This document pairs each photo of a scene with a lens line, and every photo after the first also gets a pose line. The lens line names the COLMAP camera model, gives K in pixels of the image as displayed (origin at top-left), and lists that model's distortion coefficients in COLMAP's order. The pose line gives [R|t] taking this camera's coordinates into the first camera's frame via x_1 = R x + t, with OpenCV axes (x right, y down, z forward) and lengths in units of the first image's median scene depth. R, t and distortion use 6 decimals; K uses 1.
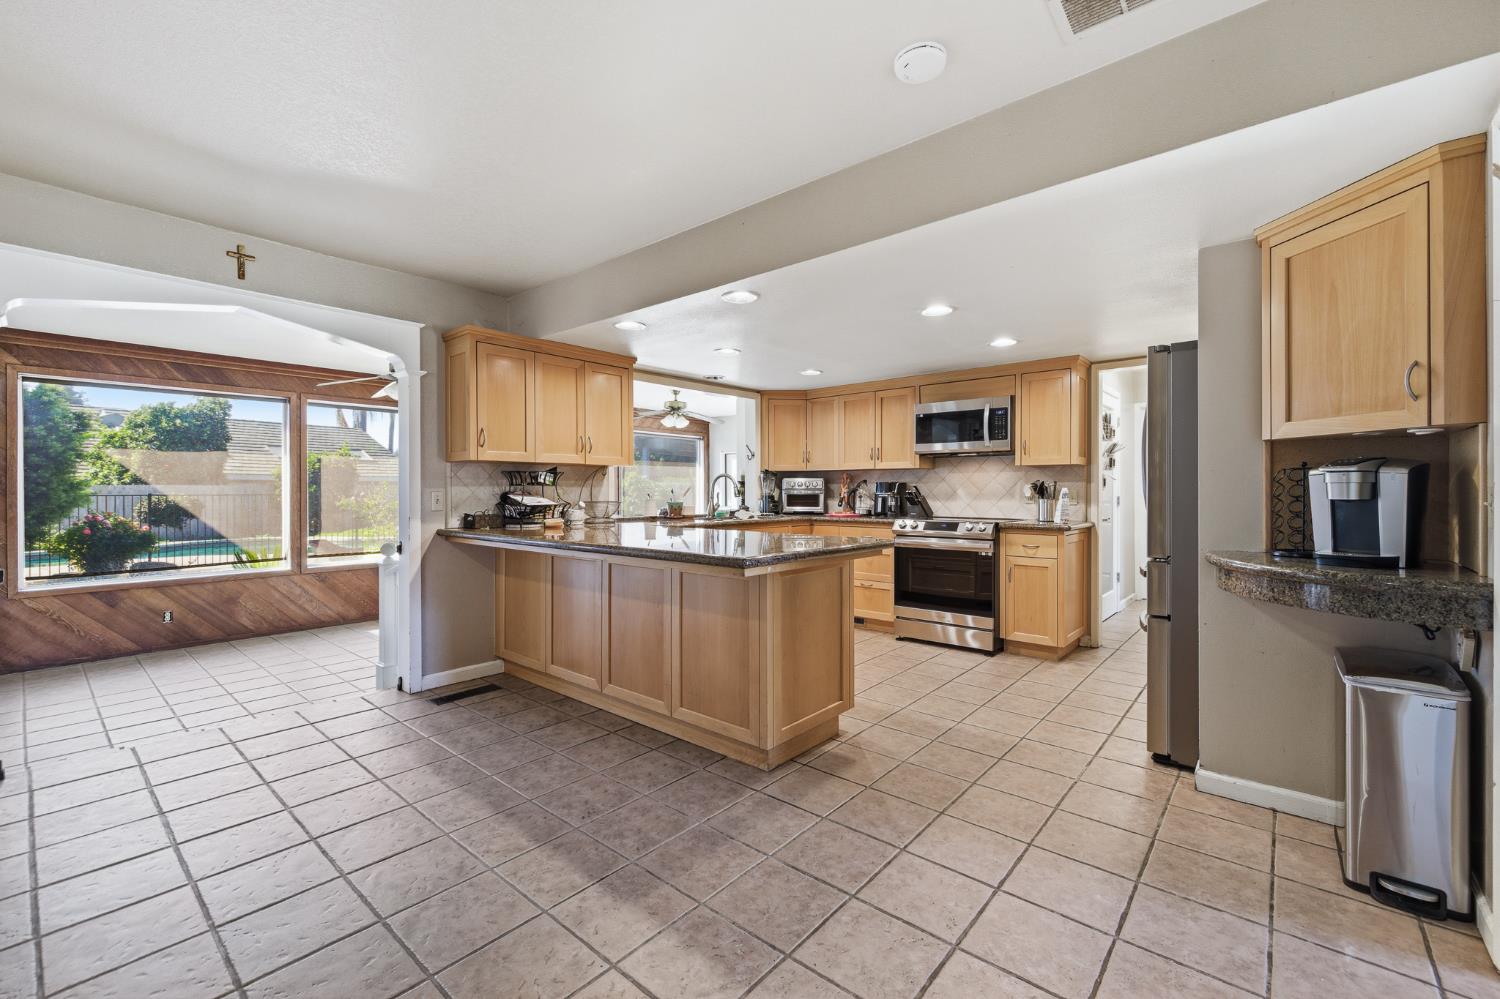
lens RADIAL K [[632.0, 0, 753.0], [0, 632.0, 498.5], [0, 0, 1]] dist [0.003247, 0.000498]
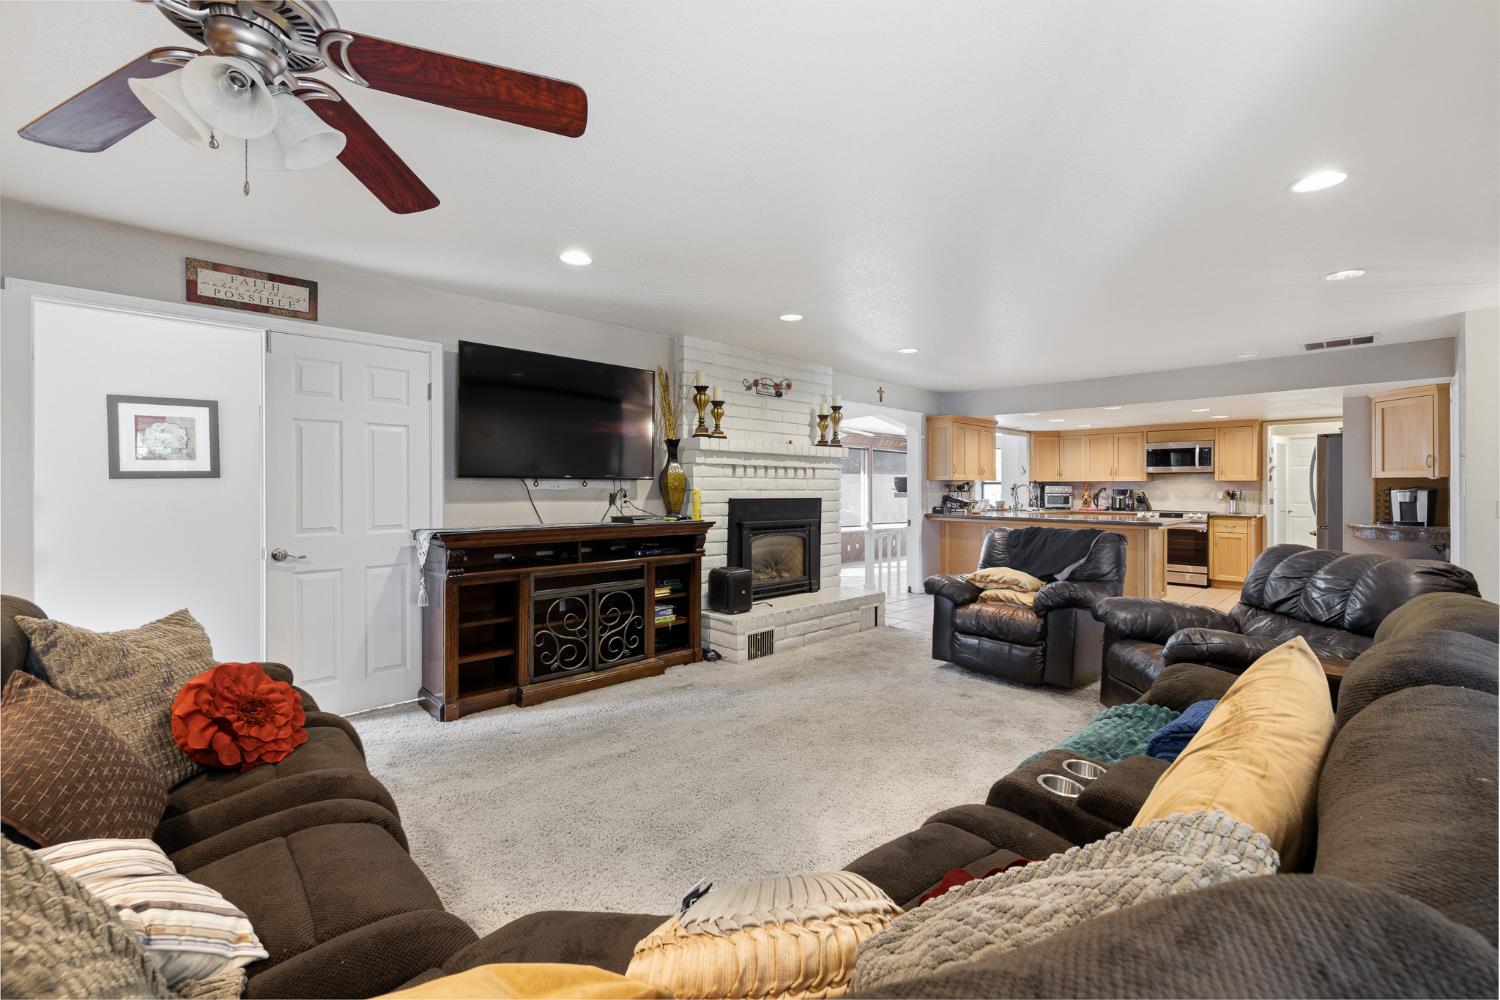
lens RADIAL K [[632.0, 0, 746.9], [0, 632.0, 490.9], [0, 0, 1]] dist [0.003247, 0.000498]
pose [[0.994892, 0.006026, -0.100763, -0.733739], [-0.006984, 0.999934, -0.009155, 0.000035], [0.100701, 0.009812, 0.994868, -0.912190]]
